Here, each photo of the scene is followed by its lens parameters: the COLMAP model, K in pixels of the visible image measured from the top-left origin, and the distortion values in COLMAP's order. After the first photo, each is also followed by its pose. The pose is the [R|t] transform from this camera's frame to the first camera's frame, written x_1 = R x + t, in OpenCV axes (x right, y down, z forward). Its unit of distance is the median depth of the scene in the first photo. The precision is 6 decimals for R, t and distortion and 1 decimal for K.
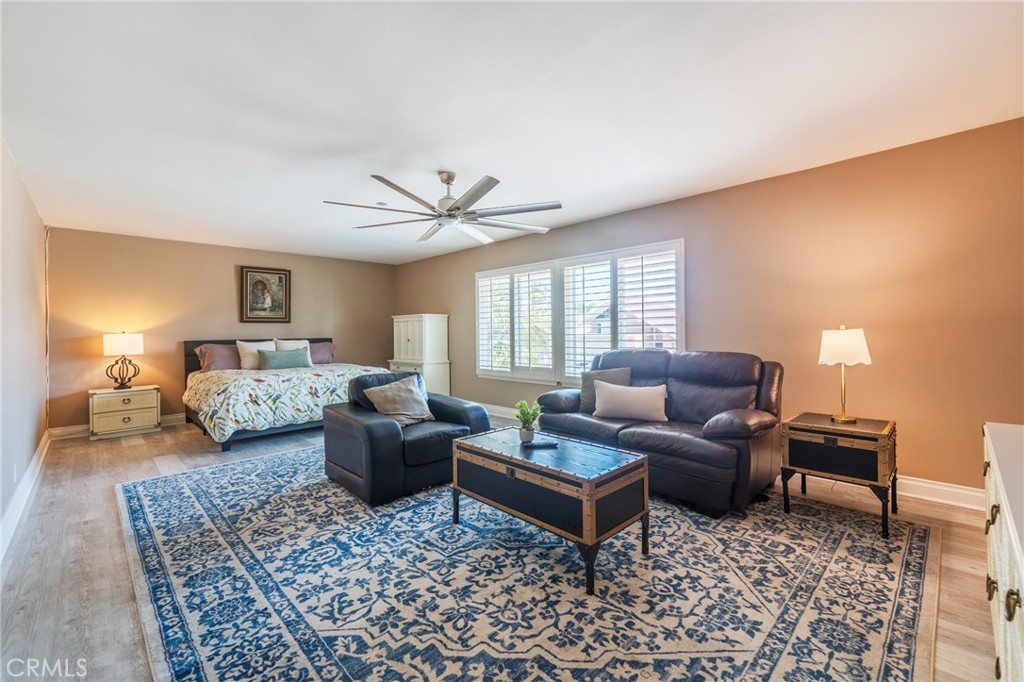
lens RADIAL K [[430.2, 0, 513.7], [0, 430.2, 336.5], [0, 0, 1]] dist [-0.017168, 0.000540]
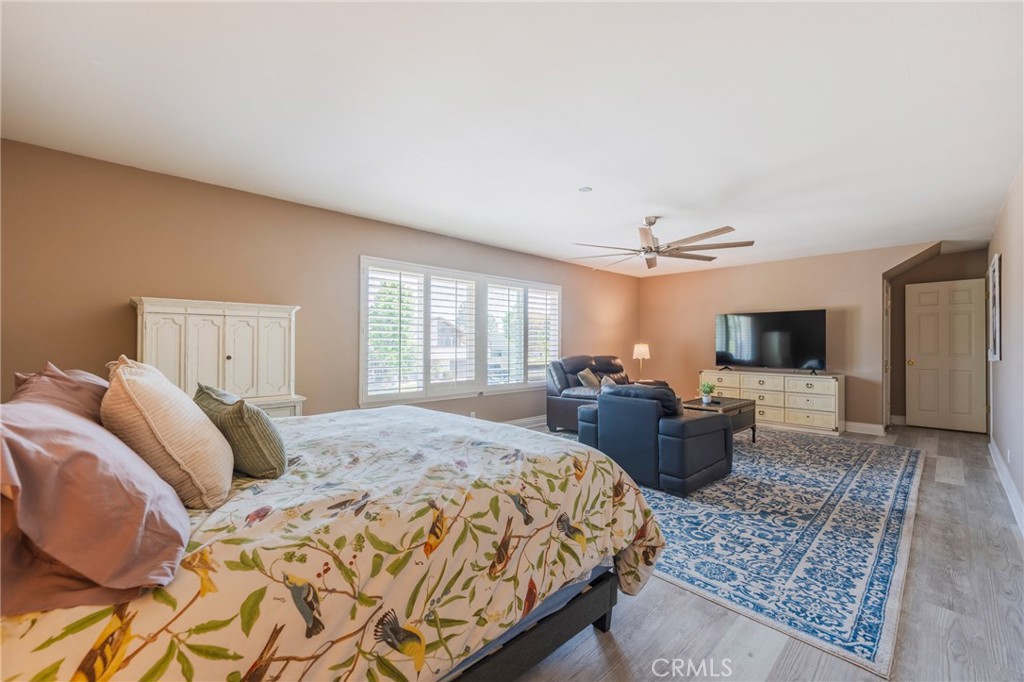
lens RADIAL K [[426.8, 0, 514.3], [0, 426.8, 330.9], [0, 0, 1]] dist [0.000718, -0.000622]
pose [[0.005566, 0.039388, 0.999208, -1.686789], [0.003944, 0.999215, -0.039410, -0.001303], [-0.999977, 0.004160, 0.005406, 1.661544]]
